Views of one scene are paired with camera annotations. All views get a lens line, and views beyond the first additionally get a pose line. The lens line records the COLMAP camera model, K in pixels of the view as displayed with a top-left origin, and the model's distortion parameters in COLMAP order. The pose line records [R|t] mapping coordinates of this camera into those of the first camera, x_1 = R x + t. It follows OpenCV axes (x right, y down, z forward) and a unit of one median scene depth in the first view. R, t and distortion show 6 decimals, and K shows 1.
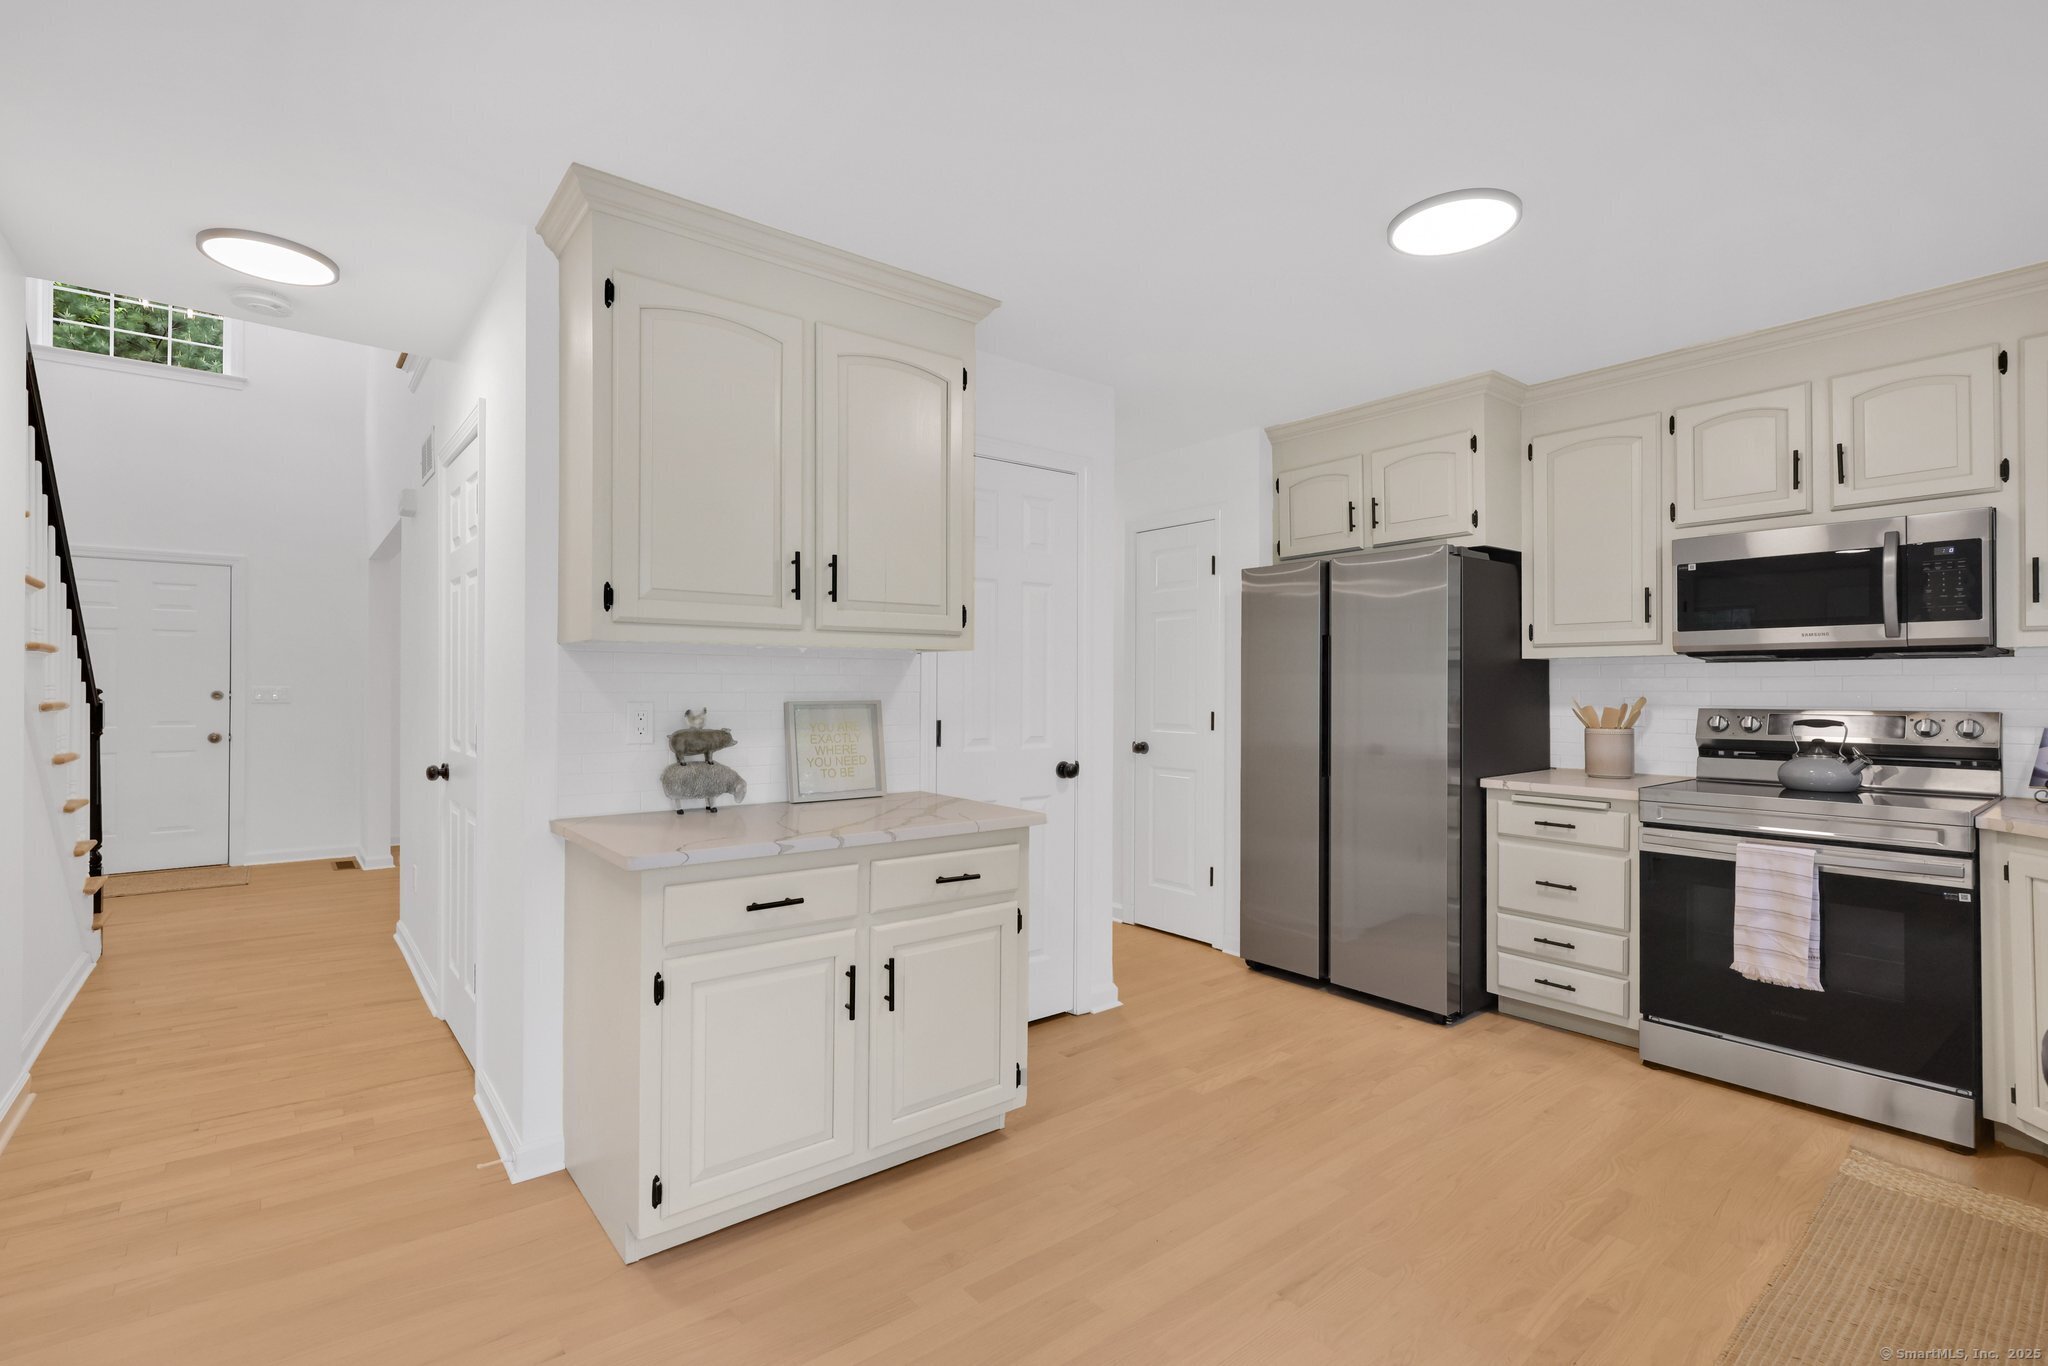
lens RADIAL K [[893.7, 0, 1034.6], [0, 893.7, 683.8], [0, 0, 1]] dist [-0.005632, 0.001015]
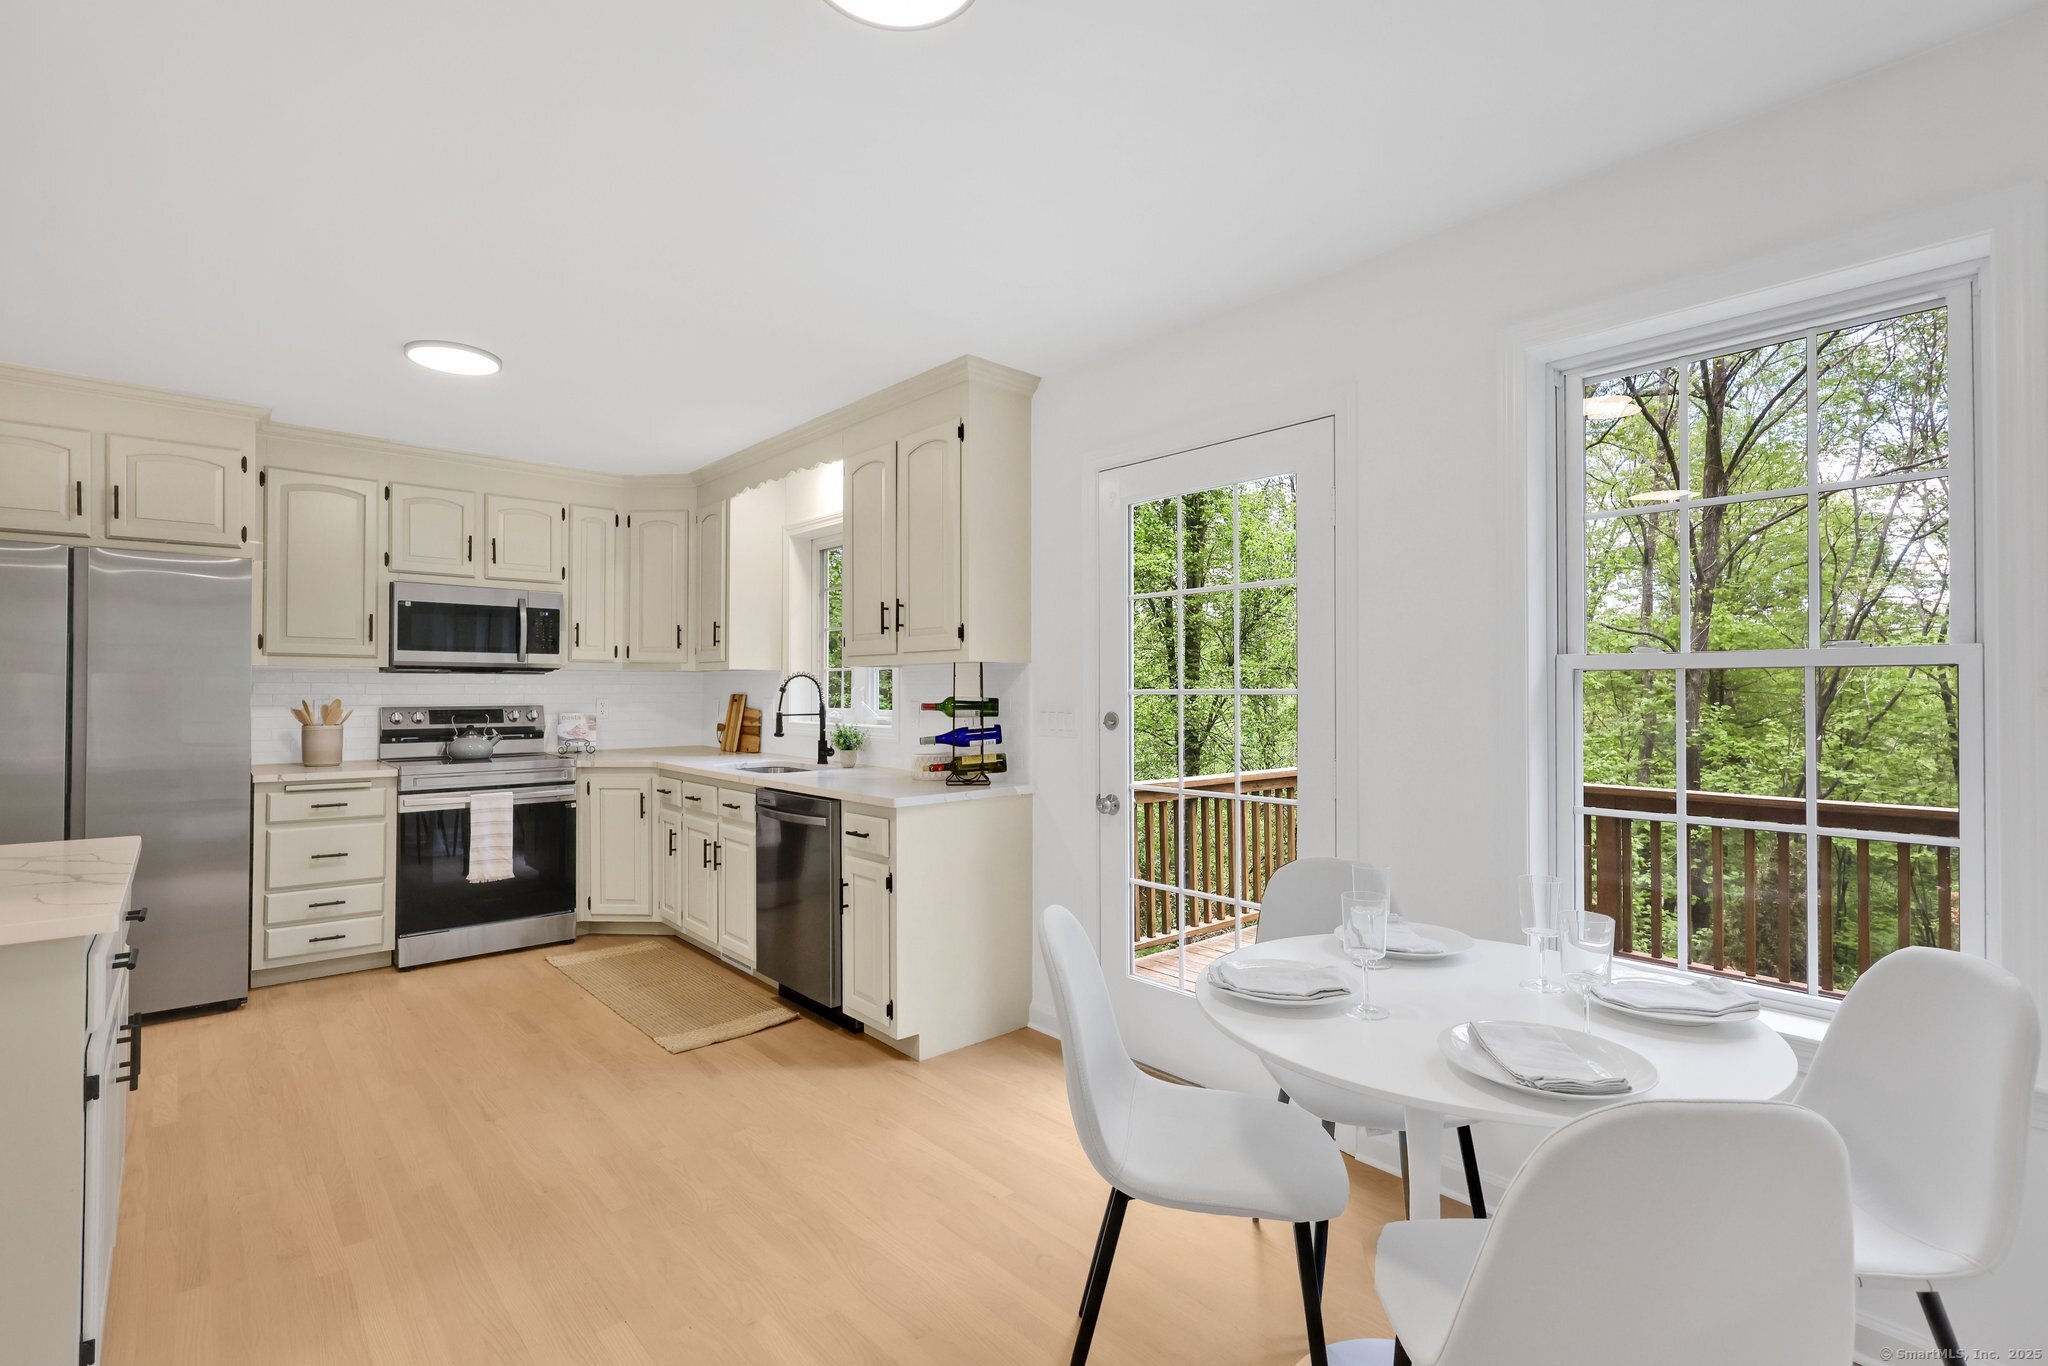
lens RADIAL K [[910.0, 0, 988.6], [0, 910.0, 685.9], [0, 0, 1]] dist [-0.005450, 0.000327]
pose [[-0.018601, 0.005885, 0.999810, -0.750889], [-0.007470, 0.999954, -0.006024, -0.003165], [-0.999799, -0.007580, -0.018556, 0.148540]]
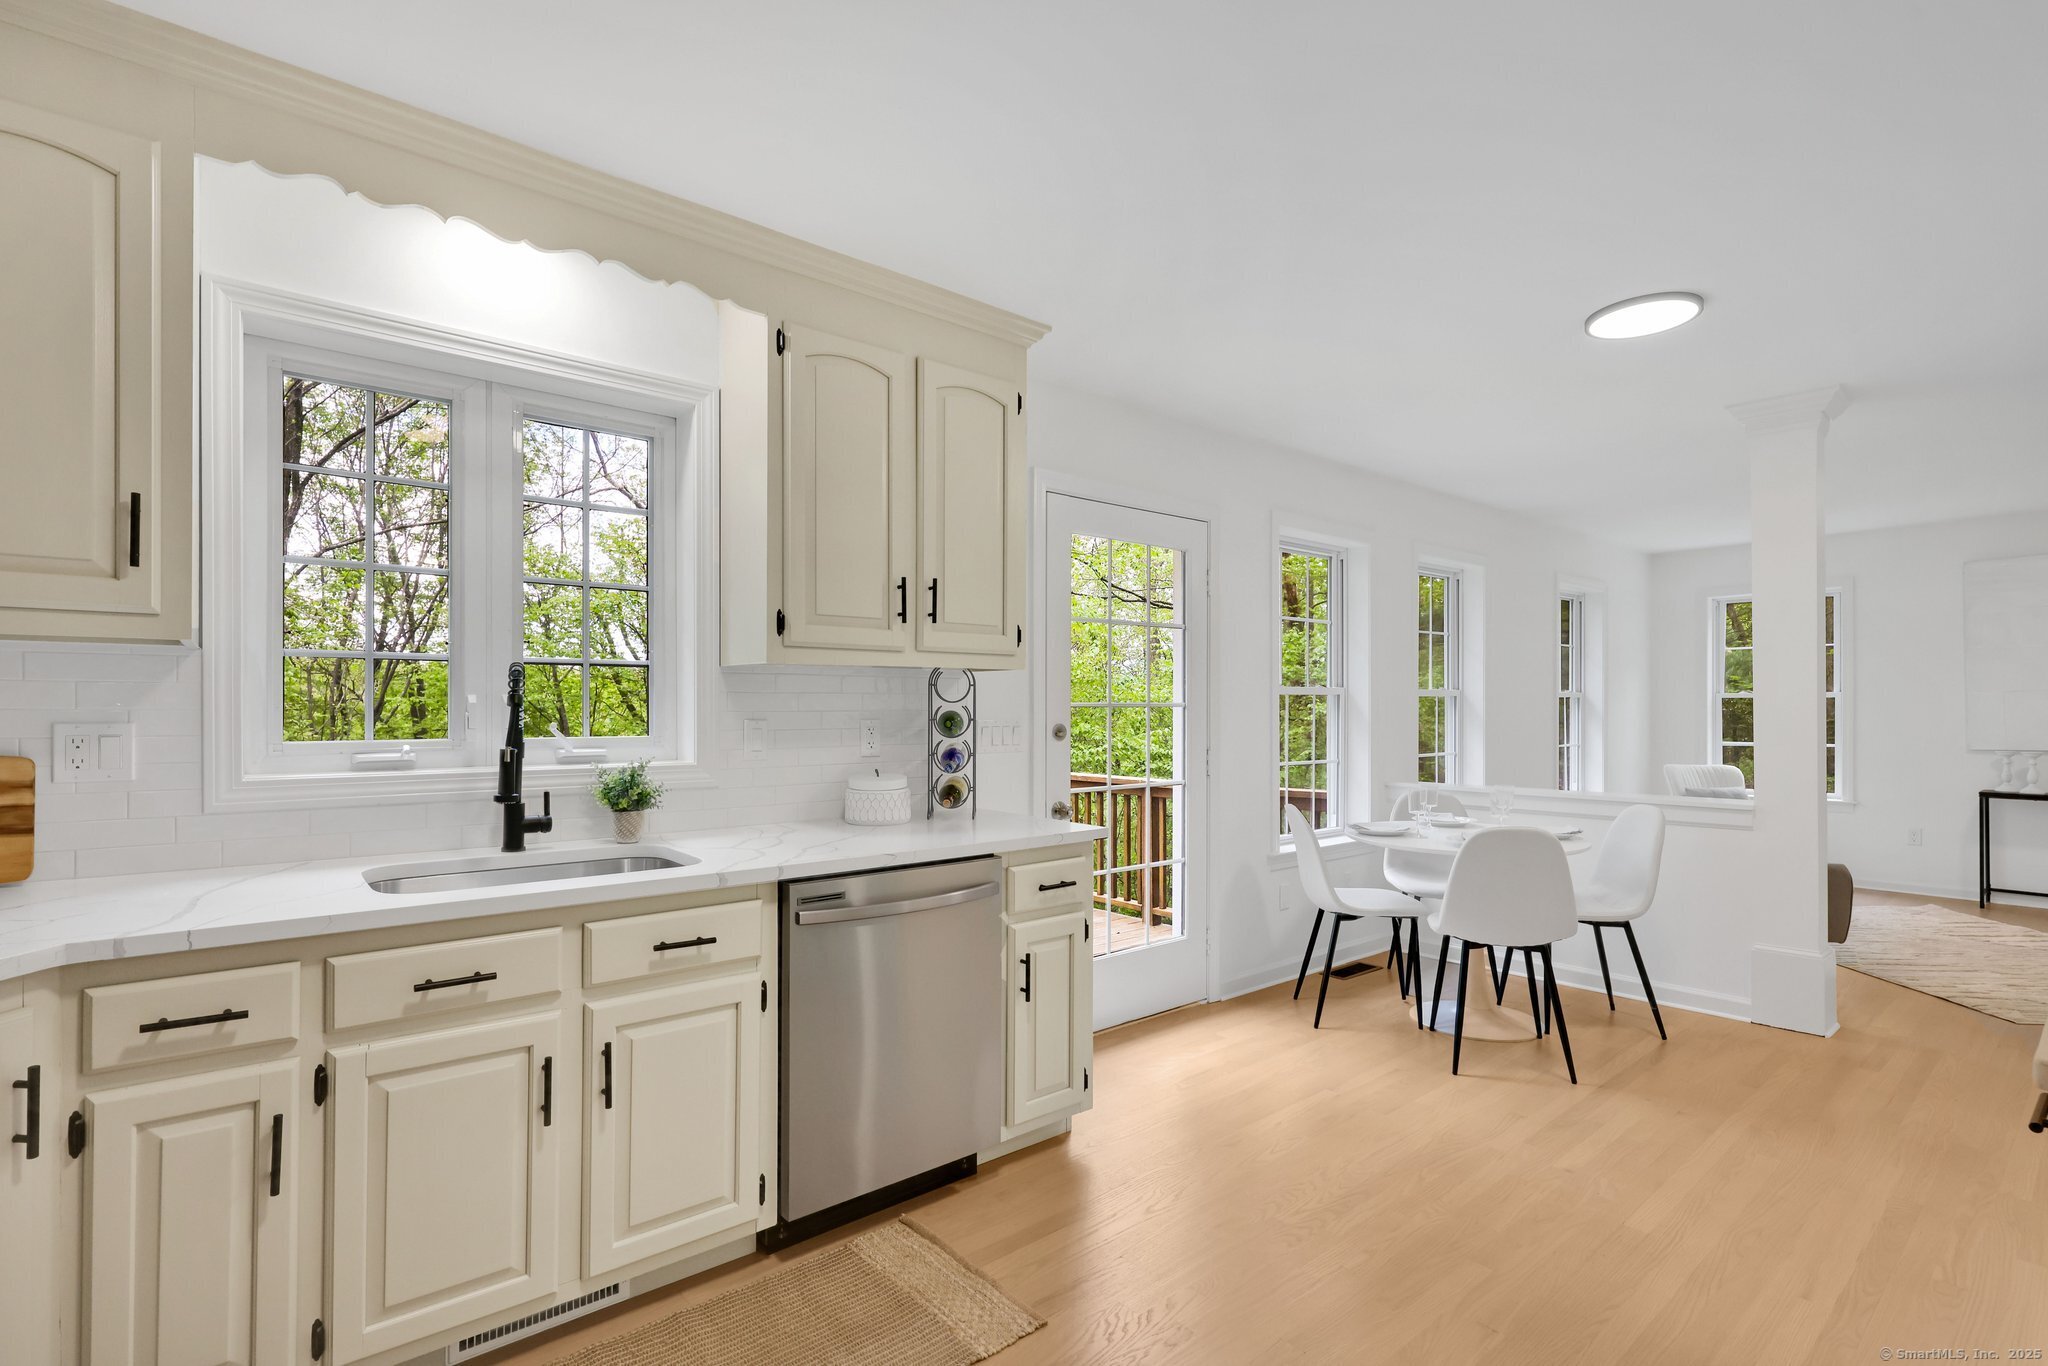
lens RADIAL K [[961.7, 0, 1001.5], [0, 961.7, 707.6], [0, 0, 1]] dist [0.004430, -0.000386]
pose [[-0.999959, -0.002536, 0.008657, 0.359893], [-0.002567, 0.999991, -0.003491, 0.004330], [-0.008648, -0.003513, -0.999956, 1.165215]]
